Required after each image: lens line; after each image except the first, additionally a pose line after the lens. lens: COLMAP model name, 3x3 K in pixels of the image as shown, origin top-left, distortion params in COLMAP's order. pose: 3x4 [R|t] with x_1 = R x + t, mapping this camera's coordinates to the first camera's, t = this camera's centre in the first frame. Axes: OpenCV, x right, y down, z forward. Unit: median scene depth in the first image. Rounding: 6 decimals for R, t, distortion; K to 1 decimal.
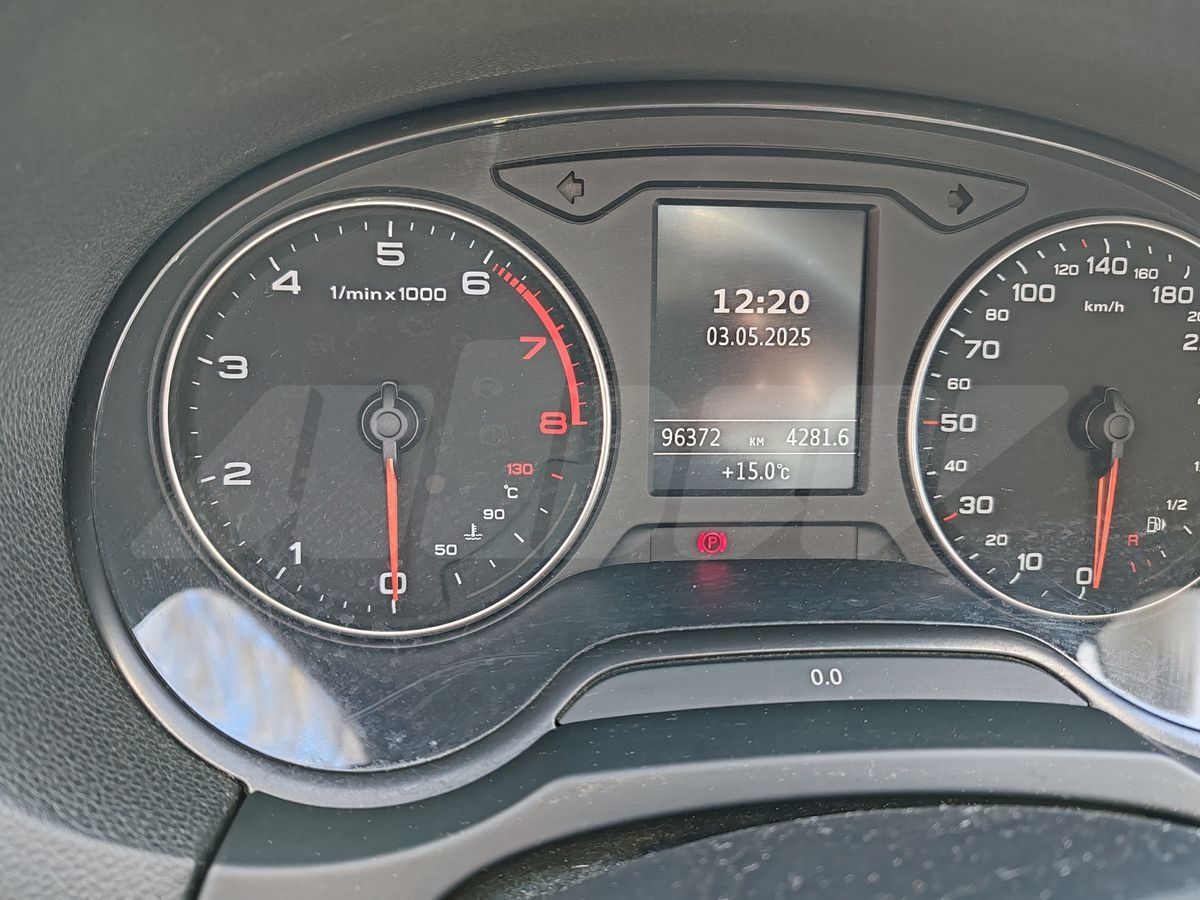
lens RADIAL K [[928.2, 0, 594.4], [0, 928.2, 457.8], [0, 0, 1]] dist [0.003239, -0.008418]
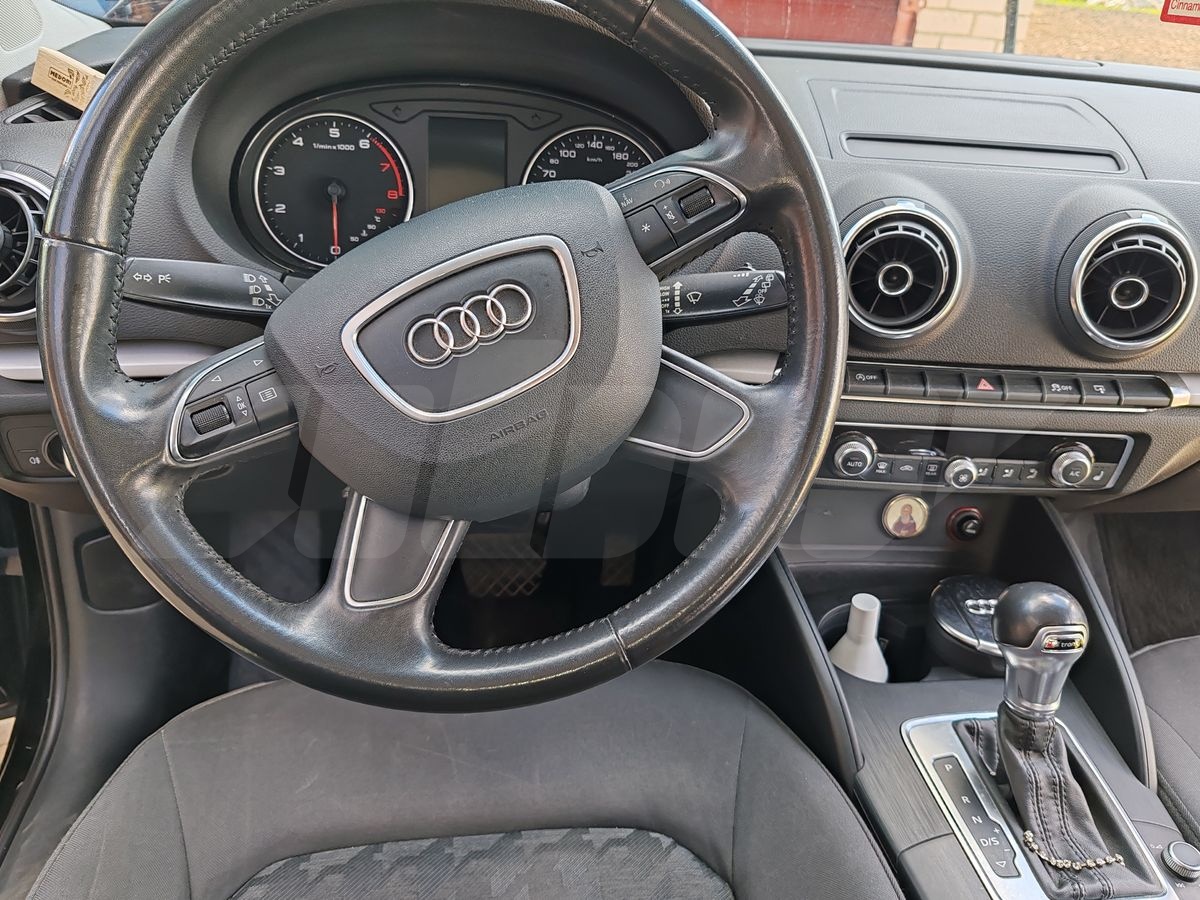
lens RADIAL K [[928.2, 0, 600.3], [0, 928.2, 448.2], [0, 0, 1]] dist [0.003239, -0.008418]
pose [[0.998634, 0.002035, 0.052202, 0.446236], [-0.002522, 0.999954, 0.009266, 0.714604], [-0.052180, -0.009385, 0.998594, -1.889478]]
